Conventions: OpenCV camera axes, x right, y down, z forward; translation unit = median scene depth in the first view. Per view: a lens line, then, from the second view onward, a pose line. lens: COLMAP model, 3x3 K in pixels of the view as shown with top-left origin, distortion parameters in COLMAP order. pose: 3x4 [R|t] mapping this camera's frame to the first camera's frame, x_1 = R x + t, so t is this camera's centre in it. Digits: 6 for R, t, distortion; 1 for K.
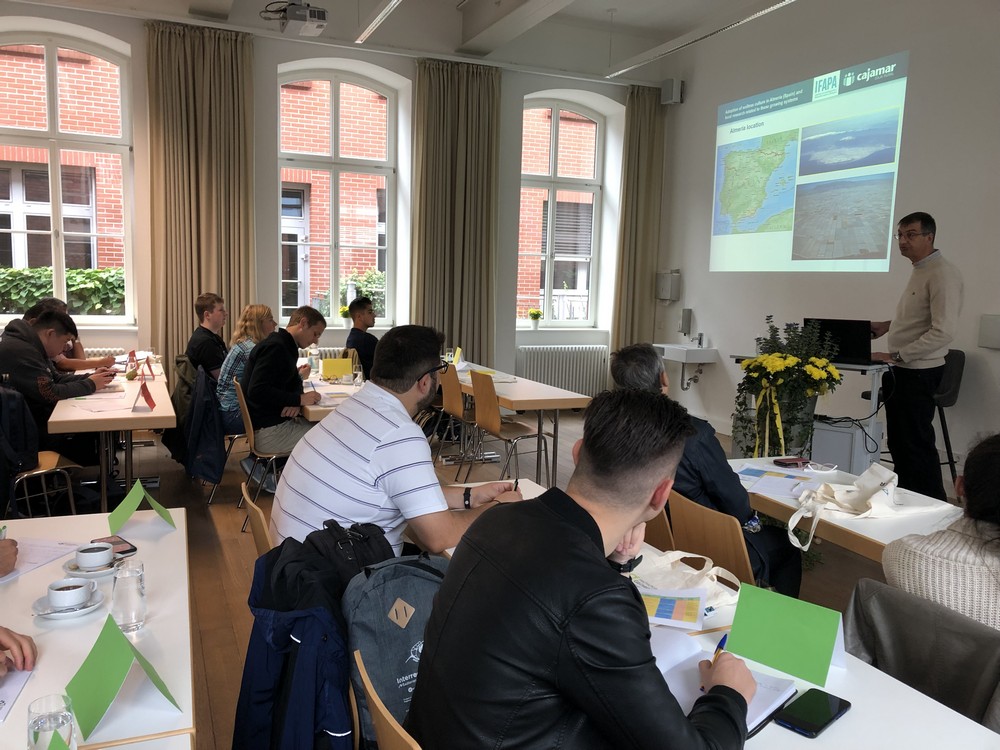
lens RADIAL K [[828.1, 0, 482.4], [0, 828.1, 369.1], [0, 0, 1]] dist [0.057566, -0.058325]
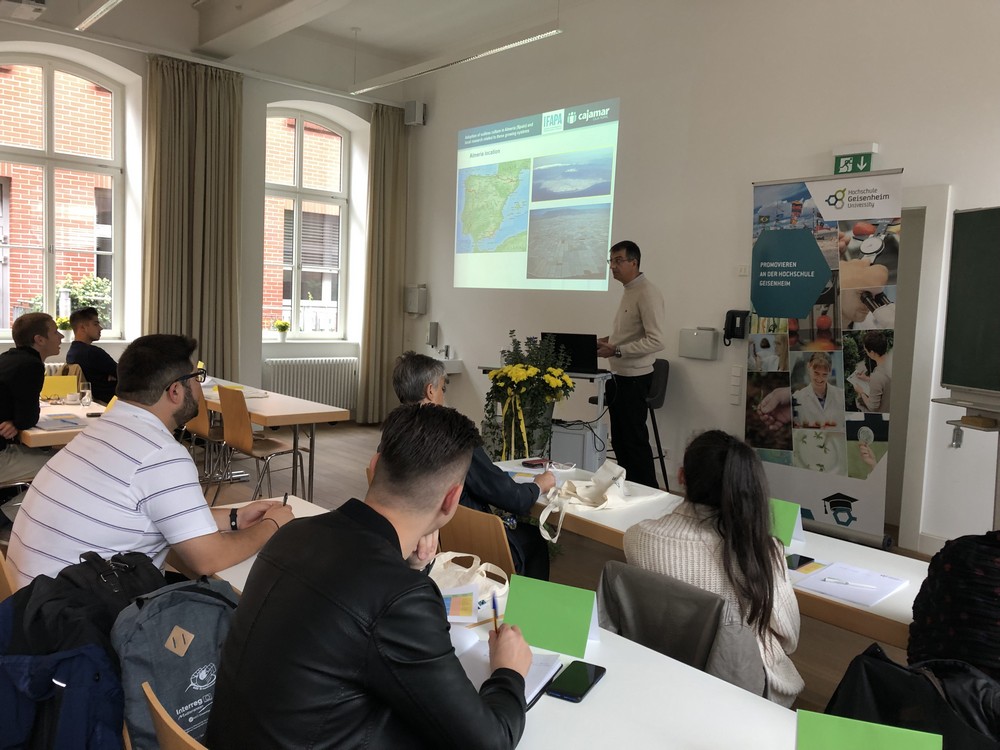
lens RADIAL K [[828.1, 0, 497.8], [0, 828.1, 365.0], [0, 0, 1]] dist [0.057566, -0.058325]
pose [[0.946947, -0.012798, 0.321136, -0.016936], [0.018835, 0.999699, -0.015699, -0.001205], [-0.320839, 0.020915, 0.946903, -0.012258]]
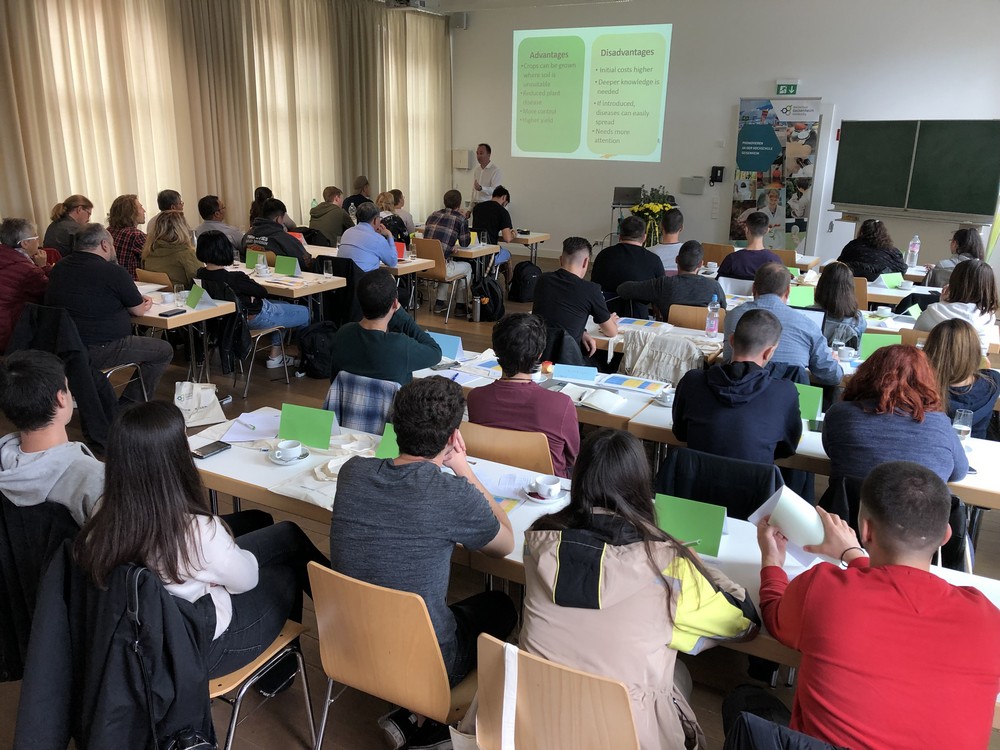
lens RADIAL K [[828.1, 0, 496.1], [0, 828.1, 361.4], [0, 0, 1]] dist [0.057566, -0.058325]
pose [[0.799373, -0.169327, 0.576481, -1.003924], [0.063805, 0.977965, 0.198779, -0.056340], [-0.597437, -0.122116, 0.792563, -0.395365]]
